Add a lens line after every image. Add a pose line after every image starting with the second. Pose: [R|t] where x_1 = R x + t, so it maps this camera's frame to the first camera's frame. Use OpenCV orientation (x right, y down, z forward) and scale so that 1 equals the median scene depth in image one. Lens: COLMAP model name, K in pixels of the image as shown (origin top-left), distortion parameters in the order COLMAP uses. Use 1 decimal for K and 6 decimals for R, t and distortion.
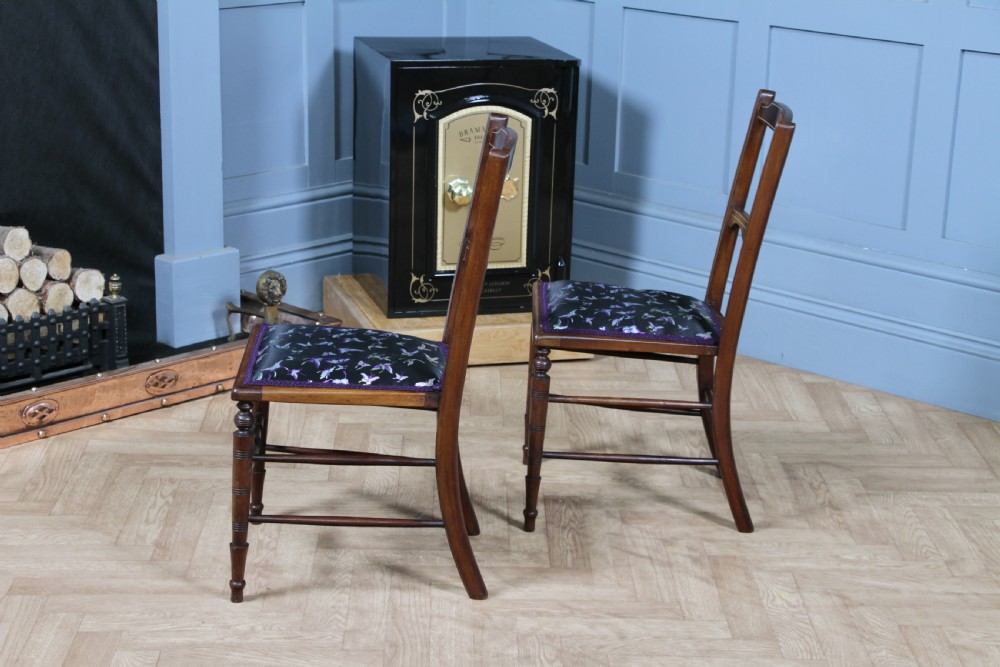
lens RADIAL K [[1957.8, 0, 491.9], [0, 1957.8, 351.7], [0, 0, 1]] dist [0.240971, 0.000000]
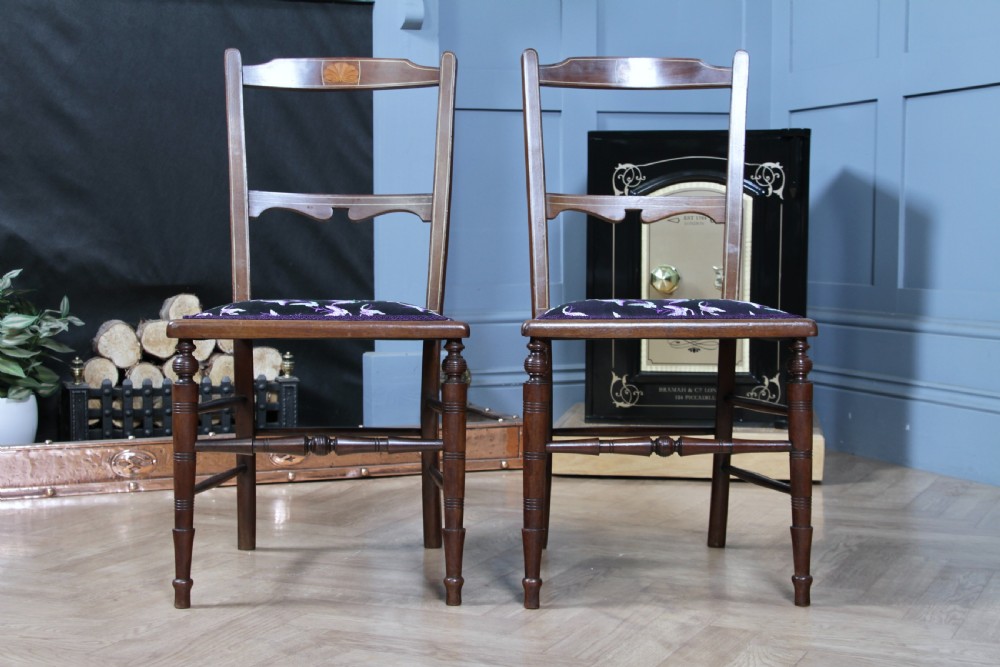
lens RADIAL K [[1605.0, 0, 502.4], [0, 1605.0, 345.3], [0, 0, 1]] dist [0.142924, 0.000000]
pose [[0.909483, 0.003555, -0.415725, 0.245646], [-0.096562, 0.974424, -0.202915, 0.114131], [0.404371, 0.224691, 0.886565, 0.382071]]
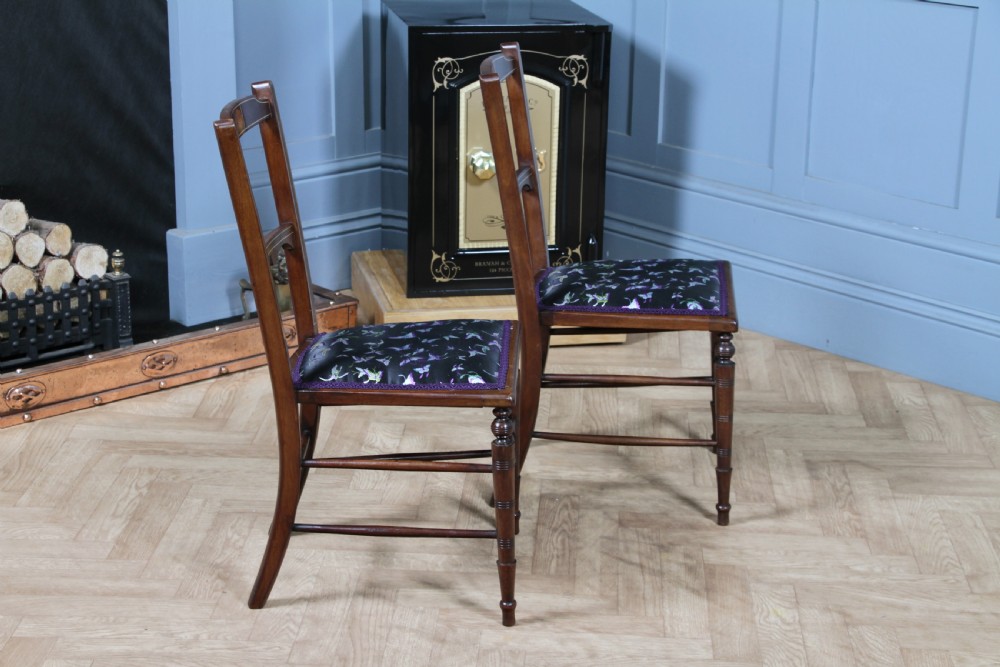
lens RADIAL K [[1957.8, 0, 491.6], [0, 1957.8, 349.7], [0, 0, 1]] dist [0.240971, 0.000000]
pose [[0.997057, 0.012141, -0.075701, 0.068581], [-0.010746, 0.999765, 0.018801, -0.011715], [0.075912, -0.017932, 0.996953, 0.062601]]
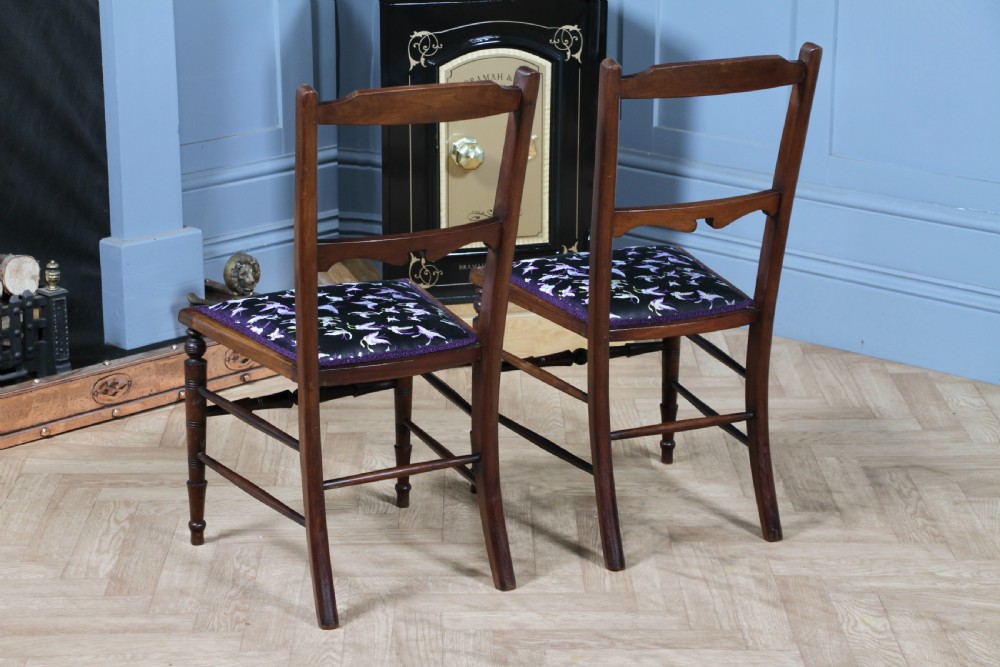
lens RADIAL K [[2421.9, 0, 491.4], [0, 2421.9, 352.2], [0, 0, 1]] dist [0.400434, 0.000000]
pose [[0.999702, -0.023010, -0.008211, 0.000706], [0.022923, 0.999682, -0.010530, 0.015225], [0.008450, 0.010339, 0.999911, -0.028151]]
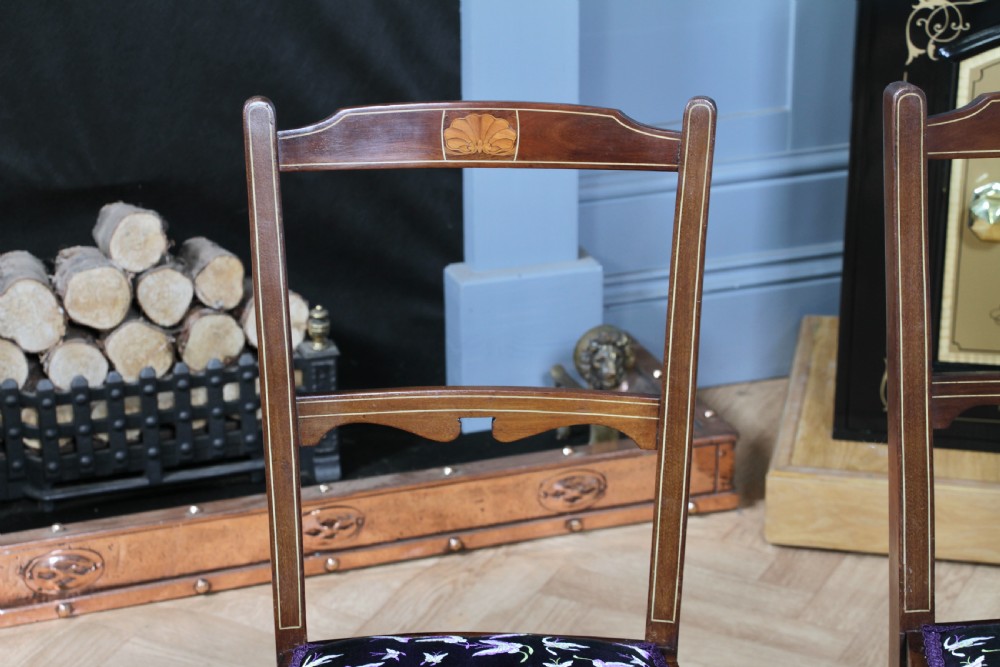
lens RADIAL K [[2298.8, 0, 499.9], [0, 2298.8, 355.0], [0, 0, 1]] dist [0.330045, 0.000000]
pose [[0.889878, 0.137642, -0.434938, 0.147991], [-0.101155, 0.989199, 0.106083, -0.107662], [0.444842, -0.050405, 0.894190, 0.483866]]
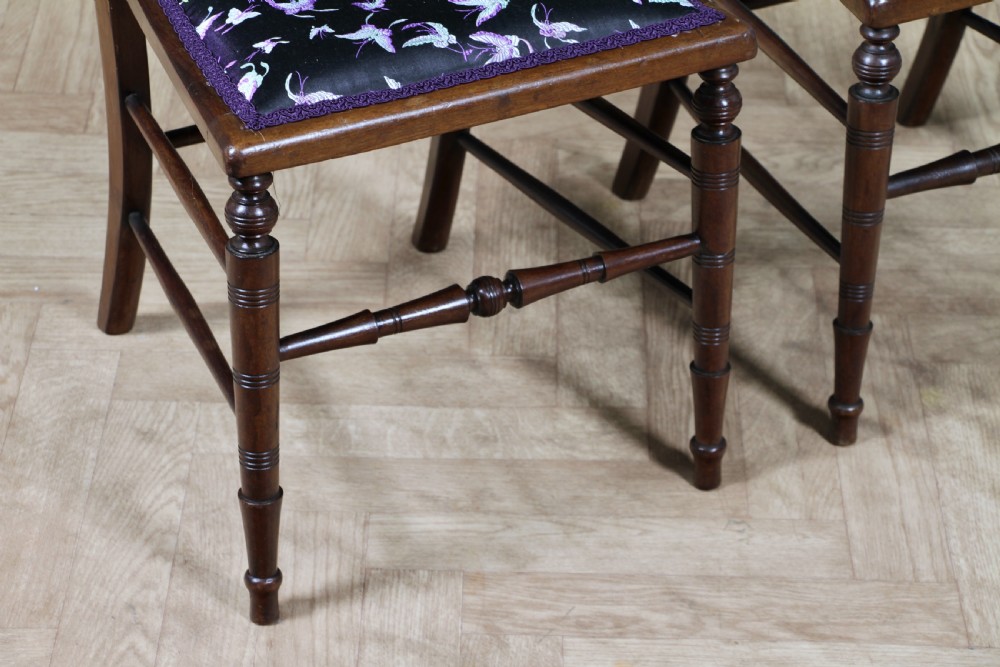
lens RADIAL K [[2878.1, 0, 497.9], [0, 2878.1, 363.7], [0, 0, 1]] dist [0.517802, 0.000000]
pose [[0.999515, 0.005918, -0.030559, 0.013445], [0.003410, 0.955031, 0.296487, -0.084168], [0.030940, -0.296447, 0.954548, 0.342515]]
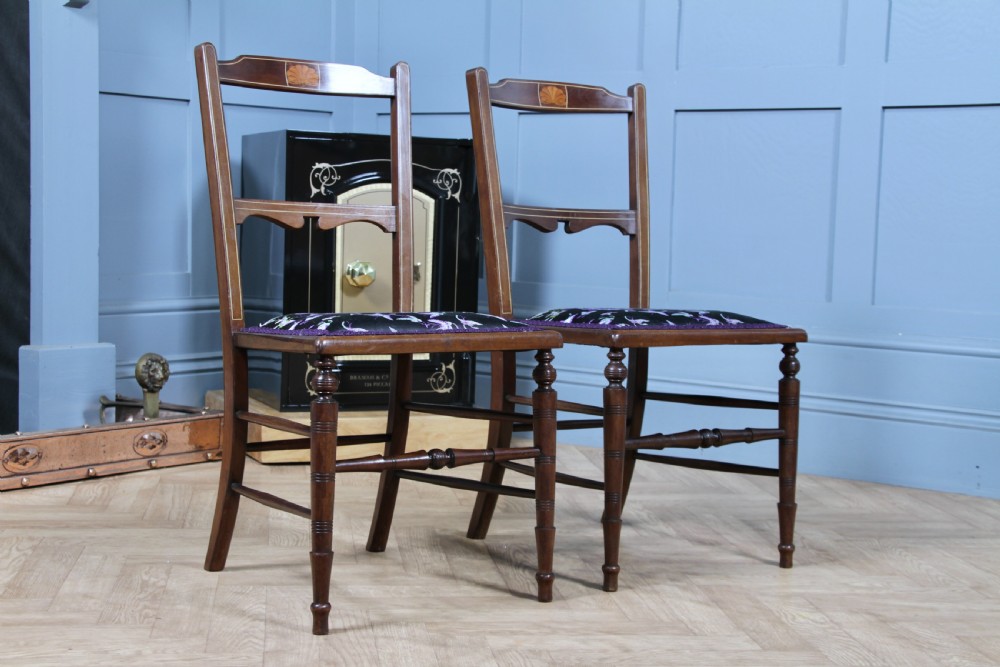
lens RADIAL K [[1605.0, 0, 497.3], [0, 1605.0, 356.6], [0, 0, 1]] dist [0.142924, 0.000000]
pose [[0.993427, -0.005857, 0.114316, -0.044107], [0.027789, 0.981153, -0.191226, 0.119303], [-0.111041, 0.193146, 0.974866, 0.287378]]
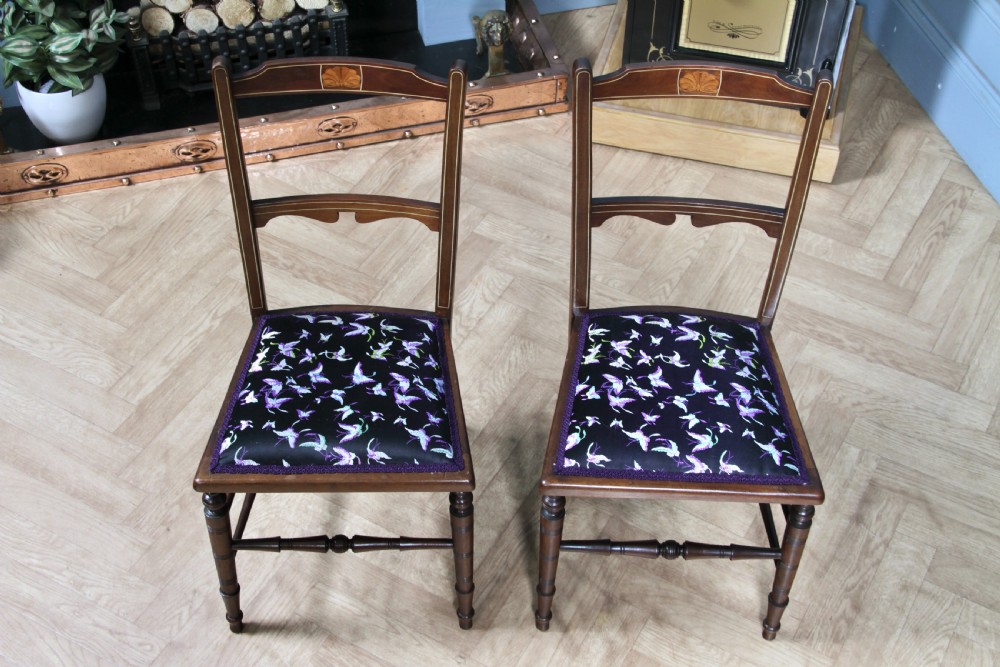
lens RADIAL K [[1371.1, 0, 496.0], [0, 1371.1, 340.2], [0, 0, 1]] dist [0.078352, 0.000000]
pose [[0.859526, 0.360272, -0.362519, 0.200286], [-0.130261, 0.840298, 0.526243, -0.282751], [0.494214, -0.405097, 0.769187, 0.486331]]
